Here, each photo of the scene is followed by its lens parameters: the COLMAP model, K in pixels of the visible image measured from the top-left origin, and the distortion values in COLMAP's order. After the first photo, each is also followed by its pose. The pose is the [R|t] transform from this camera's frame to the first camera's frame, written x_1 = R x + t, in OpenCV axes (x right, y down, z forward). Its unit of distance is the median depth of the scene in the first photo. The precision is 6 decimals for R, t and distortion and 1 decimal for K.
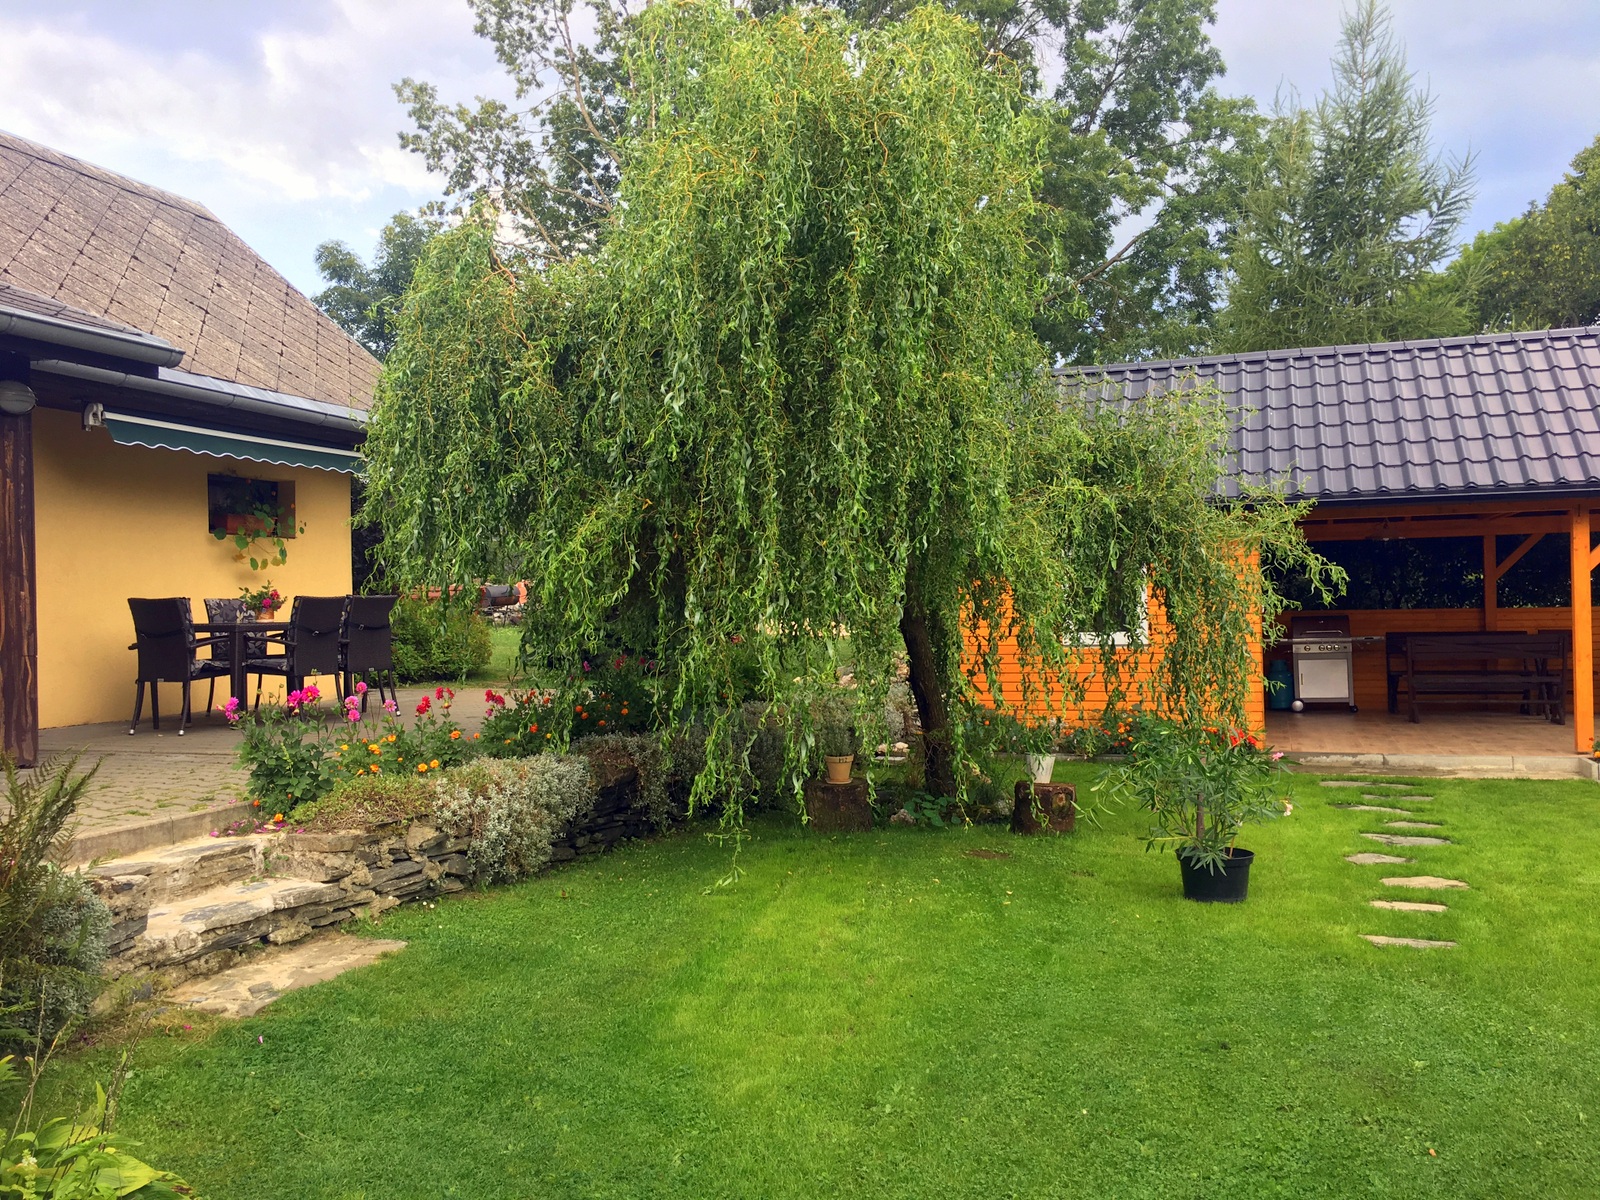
lens RADIAL K [[1374.0, 0, 797.9], [0, 1374.0, 605.8], [0, 0, 1]] dist [0.063440, -0.086674]
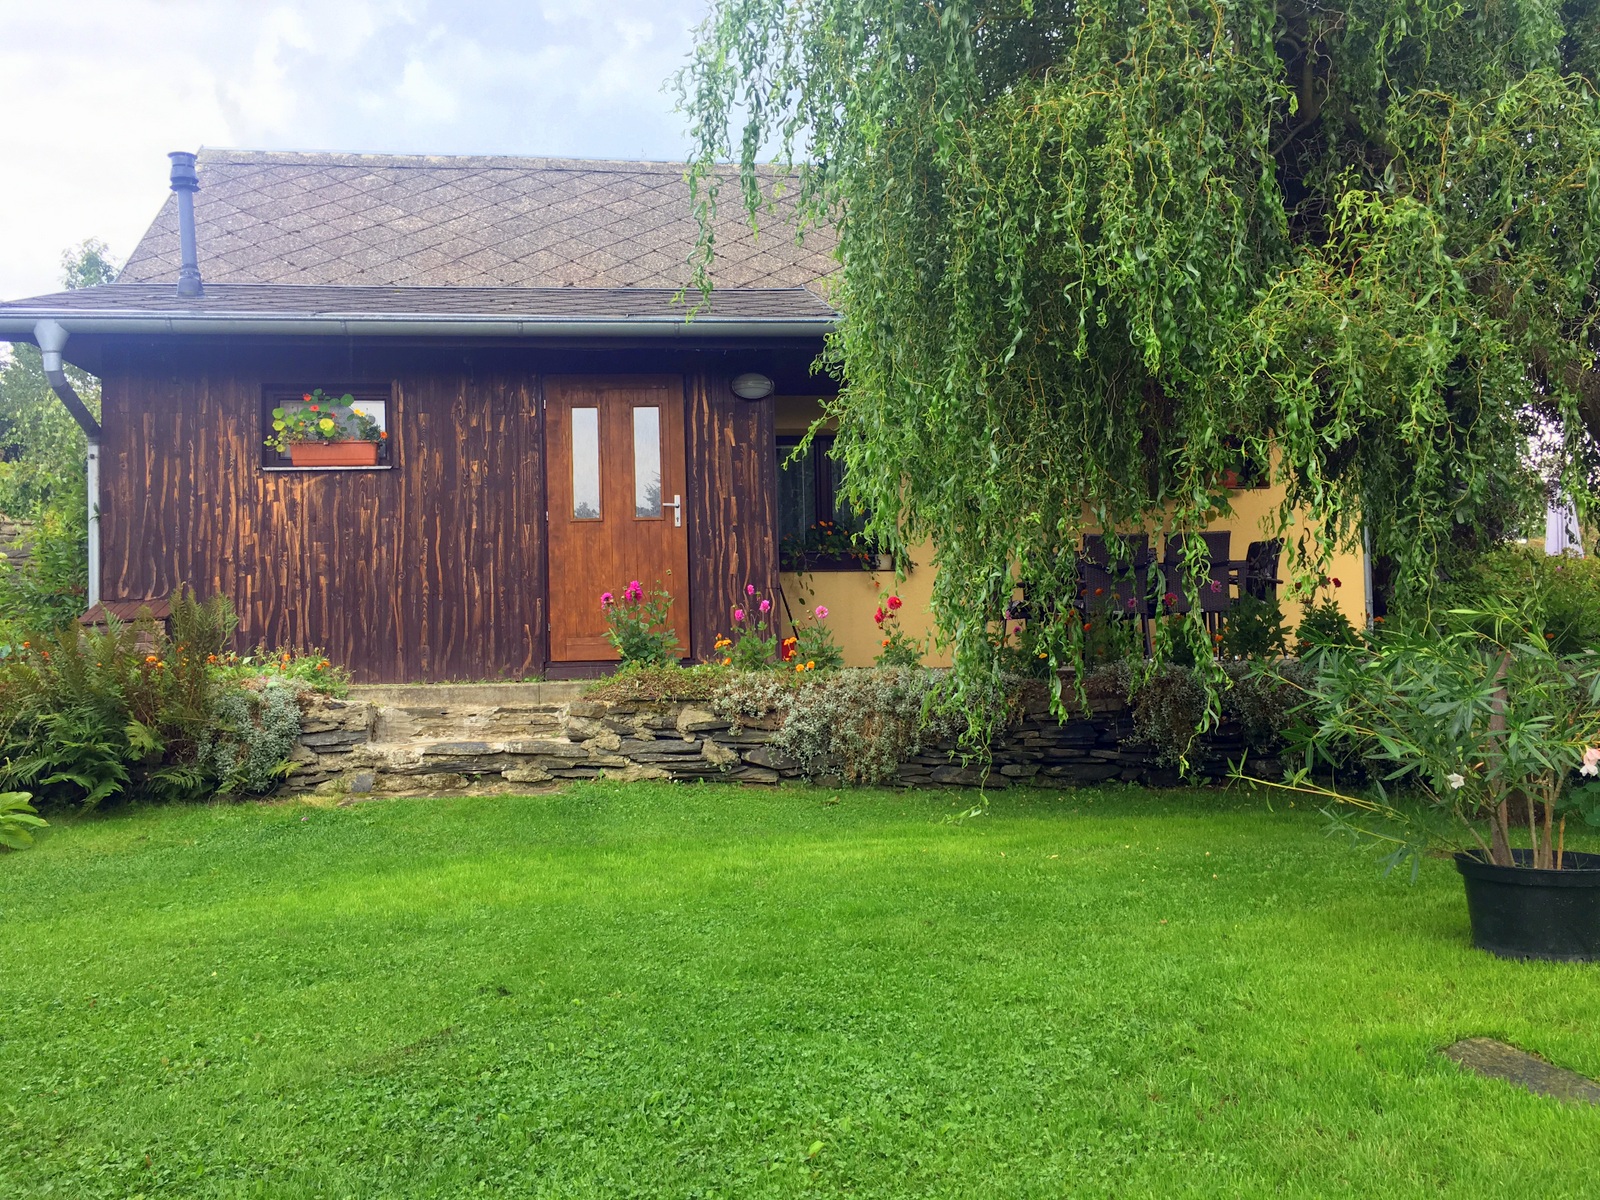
lens RADIAL K [[1374.0, 0, 798.5], [0, 1374.0, 599.8], [0, 0, 1]] dist [0.063440, -0.086674]
pose [[0.412550, -0.039211, -0.910090, 0.618901], [0.015889, 0.999231, -0.035849, 0.096371], [0.910796, 0.000329, 0.412856, 0.533984]]
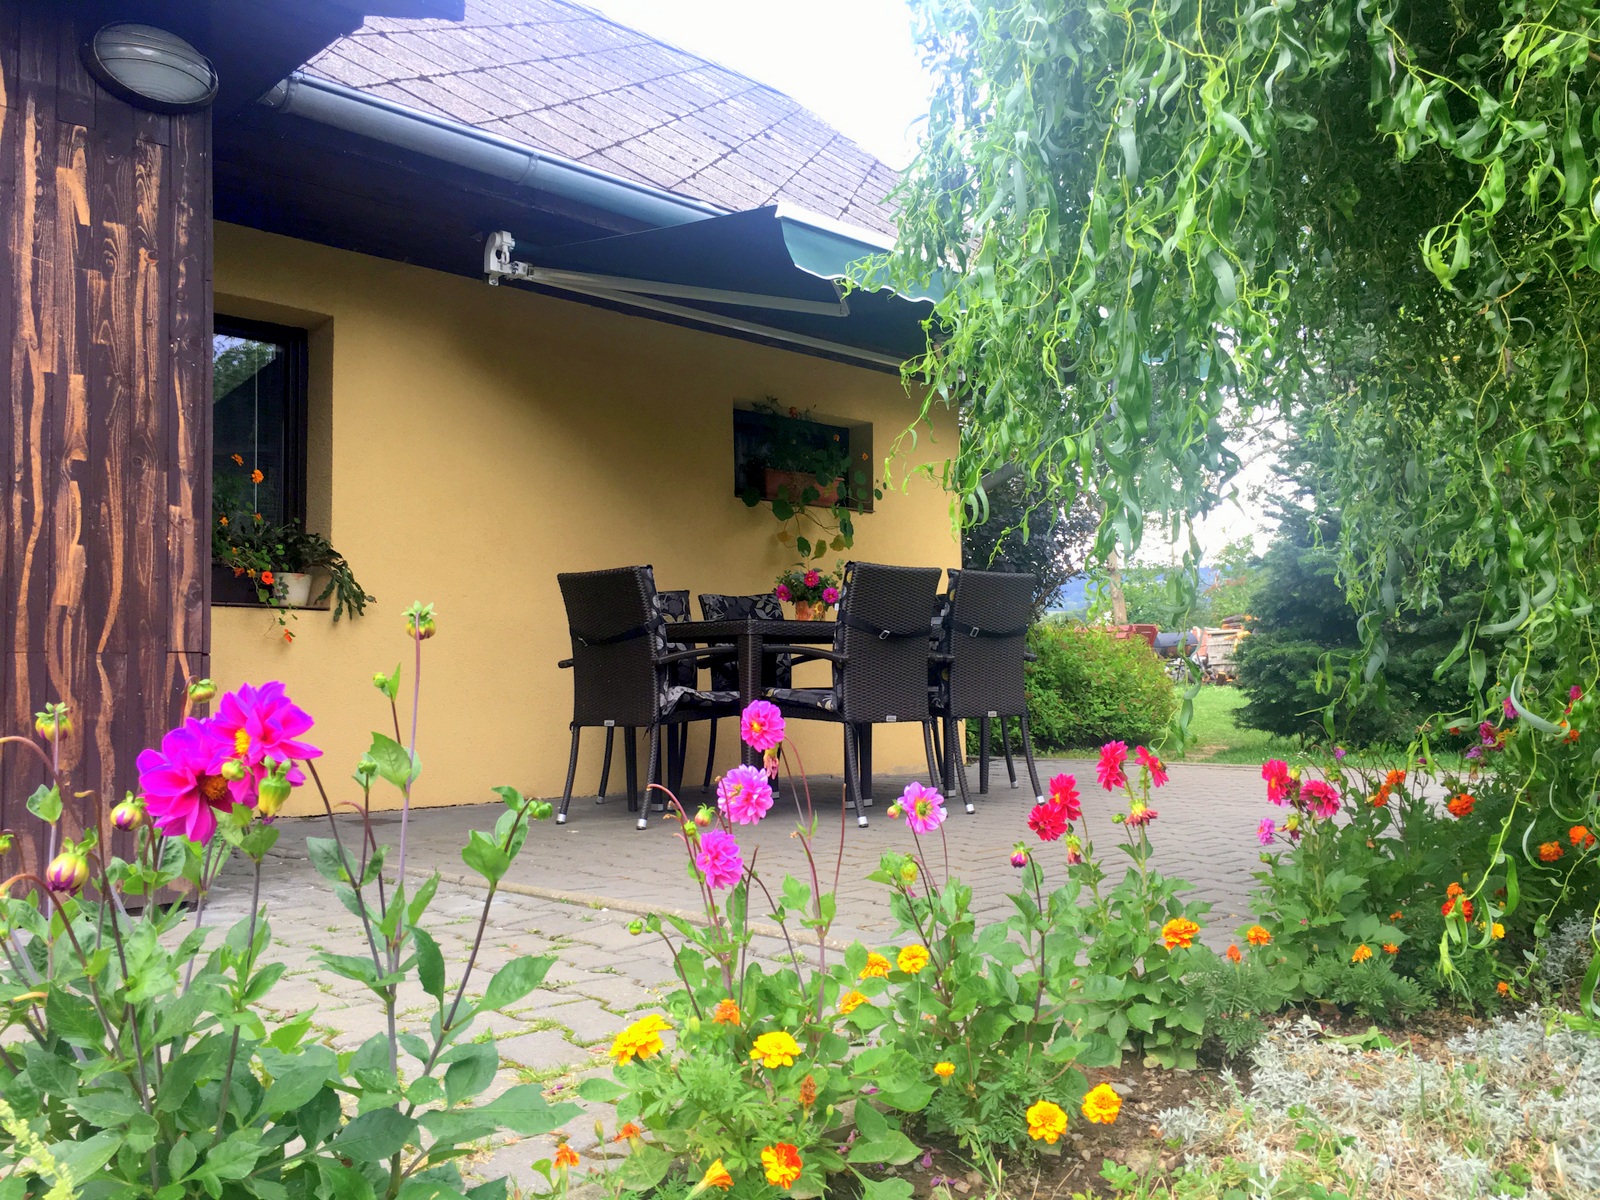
lens RADIAL K [[1374.0, 0, 800.9], [0, 1374.0, 604.9], [0, 0, 1]] dist [0.063440, -0.086674]
pose [[0.894074, -0.022177, -0.447369, -0.192926], [-0.002407, 0.998521, -0.054308, 0.046810], [0.447912, 0.049632, 0.892699, 0.730701]]
